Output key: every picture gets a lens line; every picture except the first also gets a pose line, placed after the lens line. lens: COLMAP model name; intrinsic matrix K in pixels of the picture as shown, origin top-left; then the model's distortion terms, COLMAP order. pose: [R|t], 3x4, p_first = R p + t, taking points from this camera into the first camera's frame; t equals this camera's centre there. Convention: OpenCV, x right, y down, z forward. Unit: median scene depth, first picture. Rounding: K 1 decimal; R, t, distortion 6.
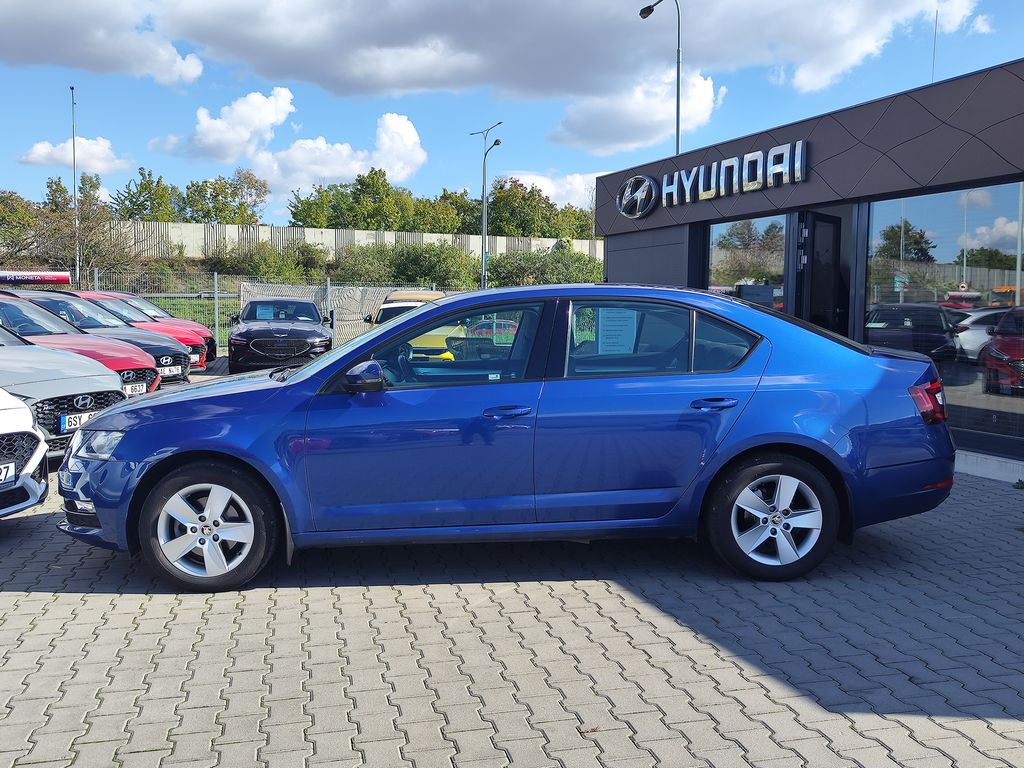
lens RADIAL K [[970.5, 0, 507.3], [0, 970.5, 380.4], [0, 0, 1]] dist [0.016168, -0.013732]
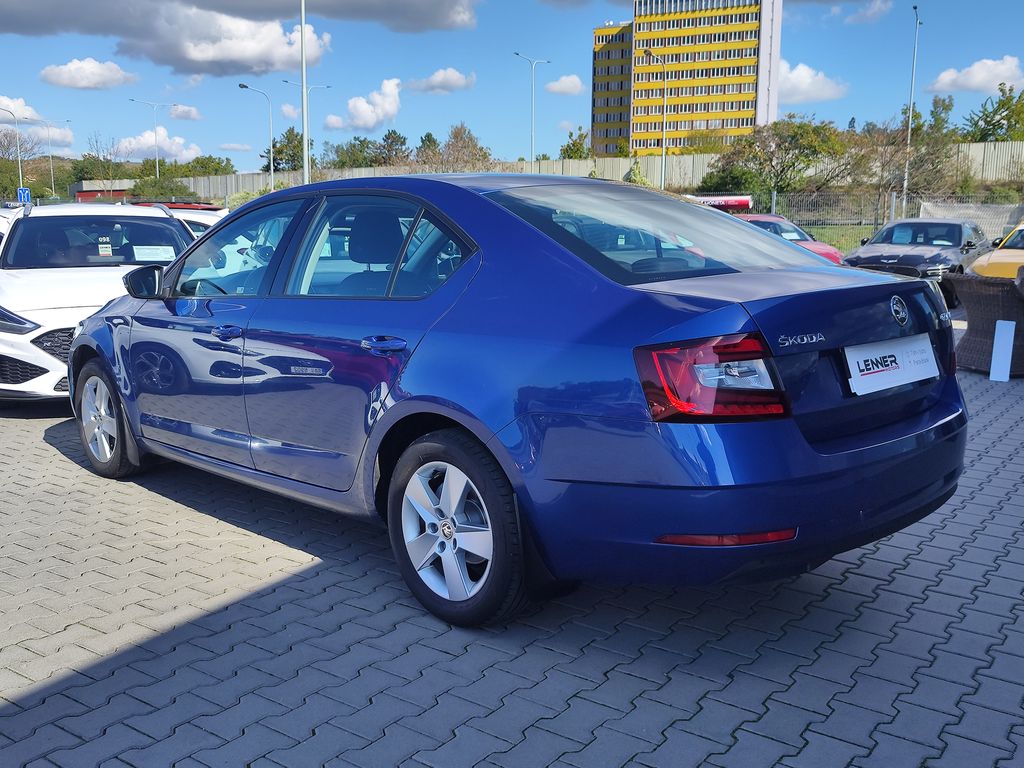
lens RADIAL K [[970.5, 0, 507.3], [0, 970.5, 380.4], [0, 0, 1]] dist [0.016168, -0.013732]
pose [[0.657084, 0.115389, -0.744933, 0.176189], [-0.061648, 0.993130, 0.099457, -0.004739], [0.751292, -0.019428, 0.659684, 0.139415]]
